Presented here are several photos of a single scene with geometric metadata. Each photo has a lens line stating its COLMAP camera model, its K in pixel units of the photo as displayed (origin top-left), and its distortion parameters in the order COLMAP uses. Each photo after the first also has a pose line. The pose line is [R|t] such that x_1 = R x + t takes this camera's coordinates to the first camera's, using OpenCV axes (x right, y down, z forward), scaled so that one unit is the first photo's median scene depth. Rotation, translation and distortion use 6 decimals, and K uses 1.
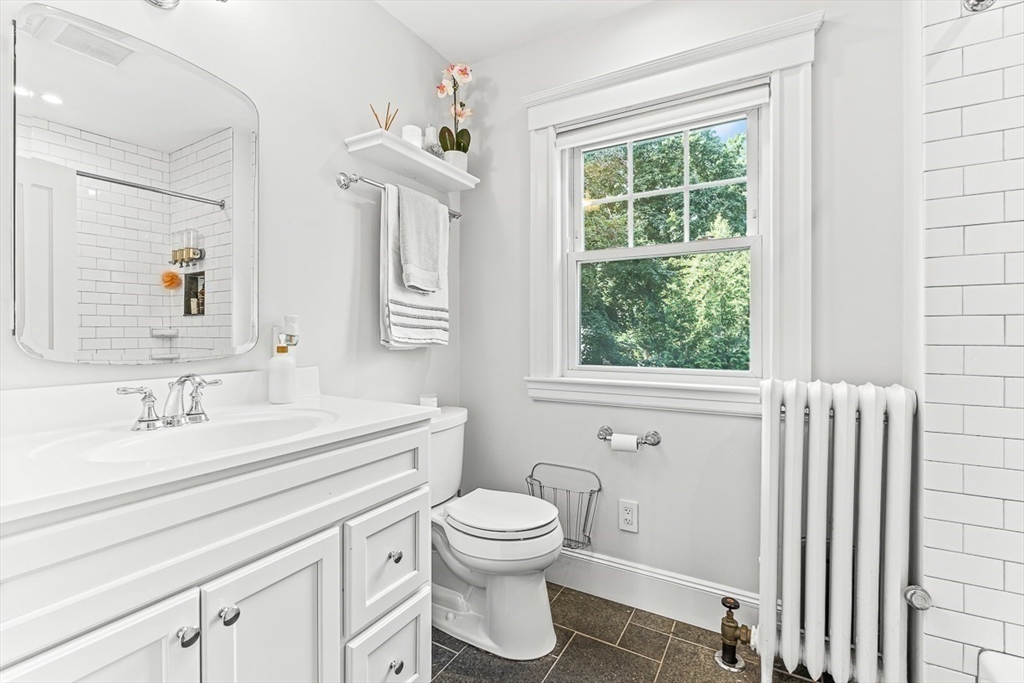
lens RADIAL K [[456.7, 0, 512.0], [0, 456.7, 341.5], [0, 0, 1]] dist [-0.004315, -0.000687]
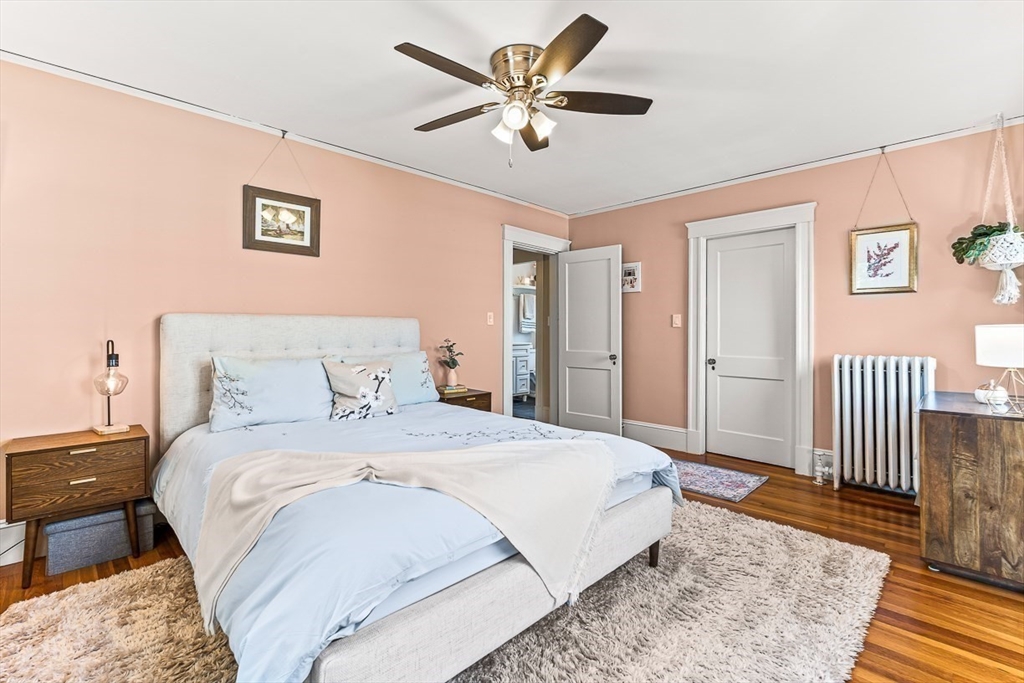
lens RADIAL K [[456.7, 0, 512.0], [0, 456.7, 341.5], [0, 0, 1]] dist [-0.004315, -0.000687]
pose [[0.968315, 0.004699, -0.249687, 0.692263], [-0.002538, 0.999956, 0.008976, 0.056655], [0.249718, -0.008058, 0.968285, -3.072738]]
